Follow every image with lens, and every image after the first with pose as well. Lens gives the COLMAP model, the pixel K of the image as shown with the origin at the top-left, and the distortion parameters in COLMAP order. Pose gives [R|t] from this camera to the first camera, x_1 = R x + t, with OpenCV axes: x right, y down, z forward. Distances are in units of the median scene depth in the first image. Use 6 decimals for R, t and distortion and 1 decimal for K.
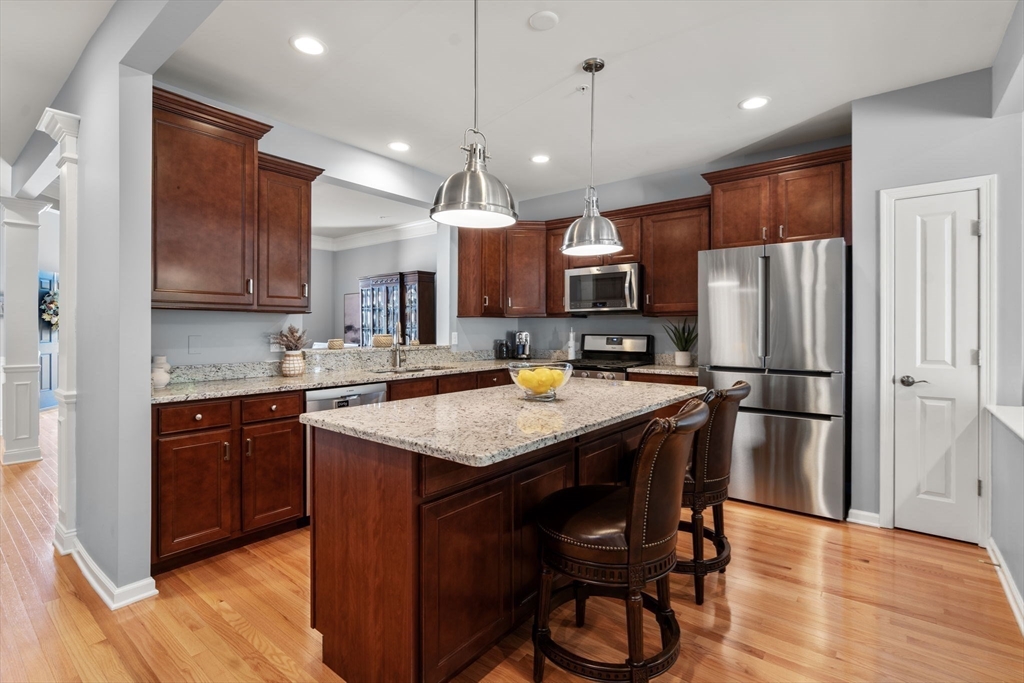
lens RADIAL K [[476.4, 0, 517.5], [0, 476.4, 332.0], [0, 0, 1]] dist [-0.001630, -0.000063]
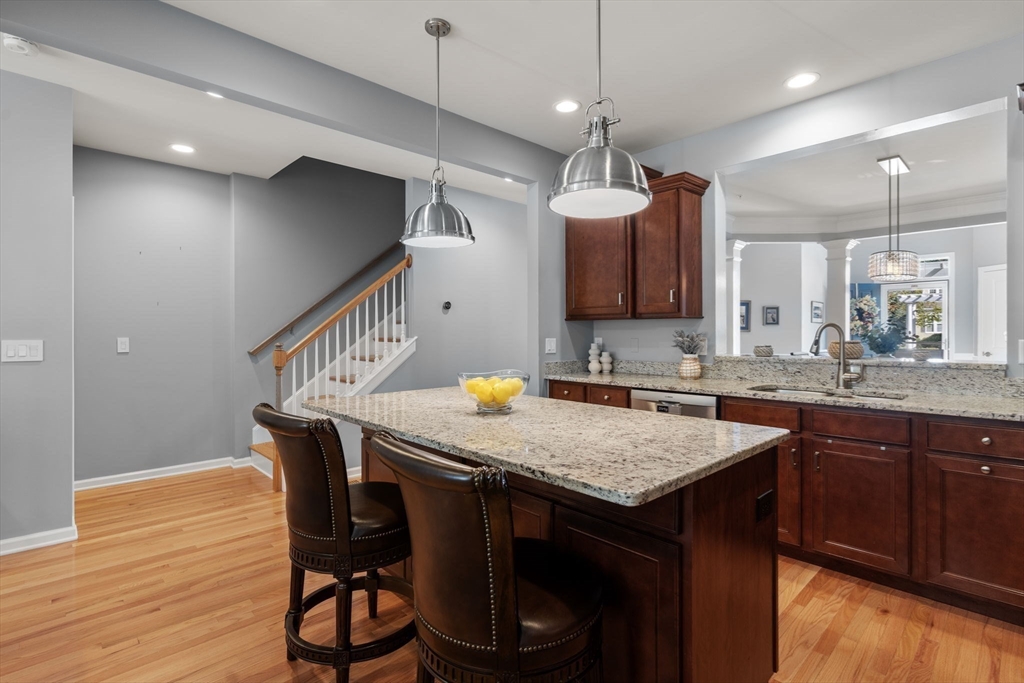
lens RADIAL K [[476.4, 0, 517.5], [0, 476.4, 332.0], [0, 0, 1]] dist [-0.001630, -0.000063]
pose [[-0.140595, -0.005702, -0.990051, 0.713634], [-0.001251, 0.999984, -0.005581, -0.004261], [0.990066, 0.000454, -0.140600, 0.898794]]
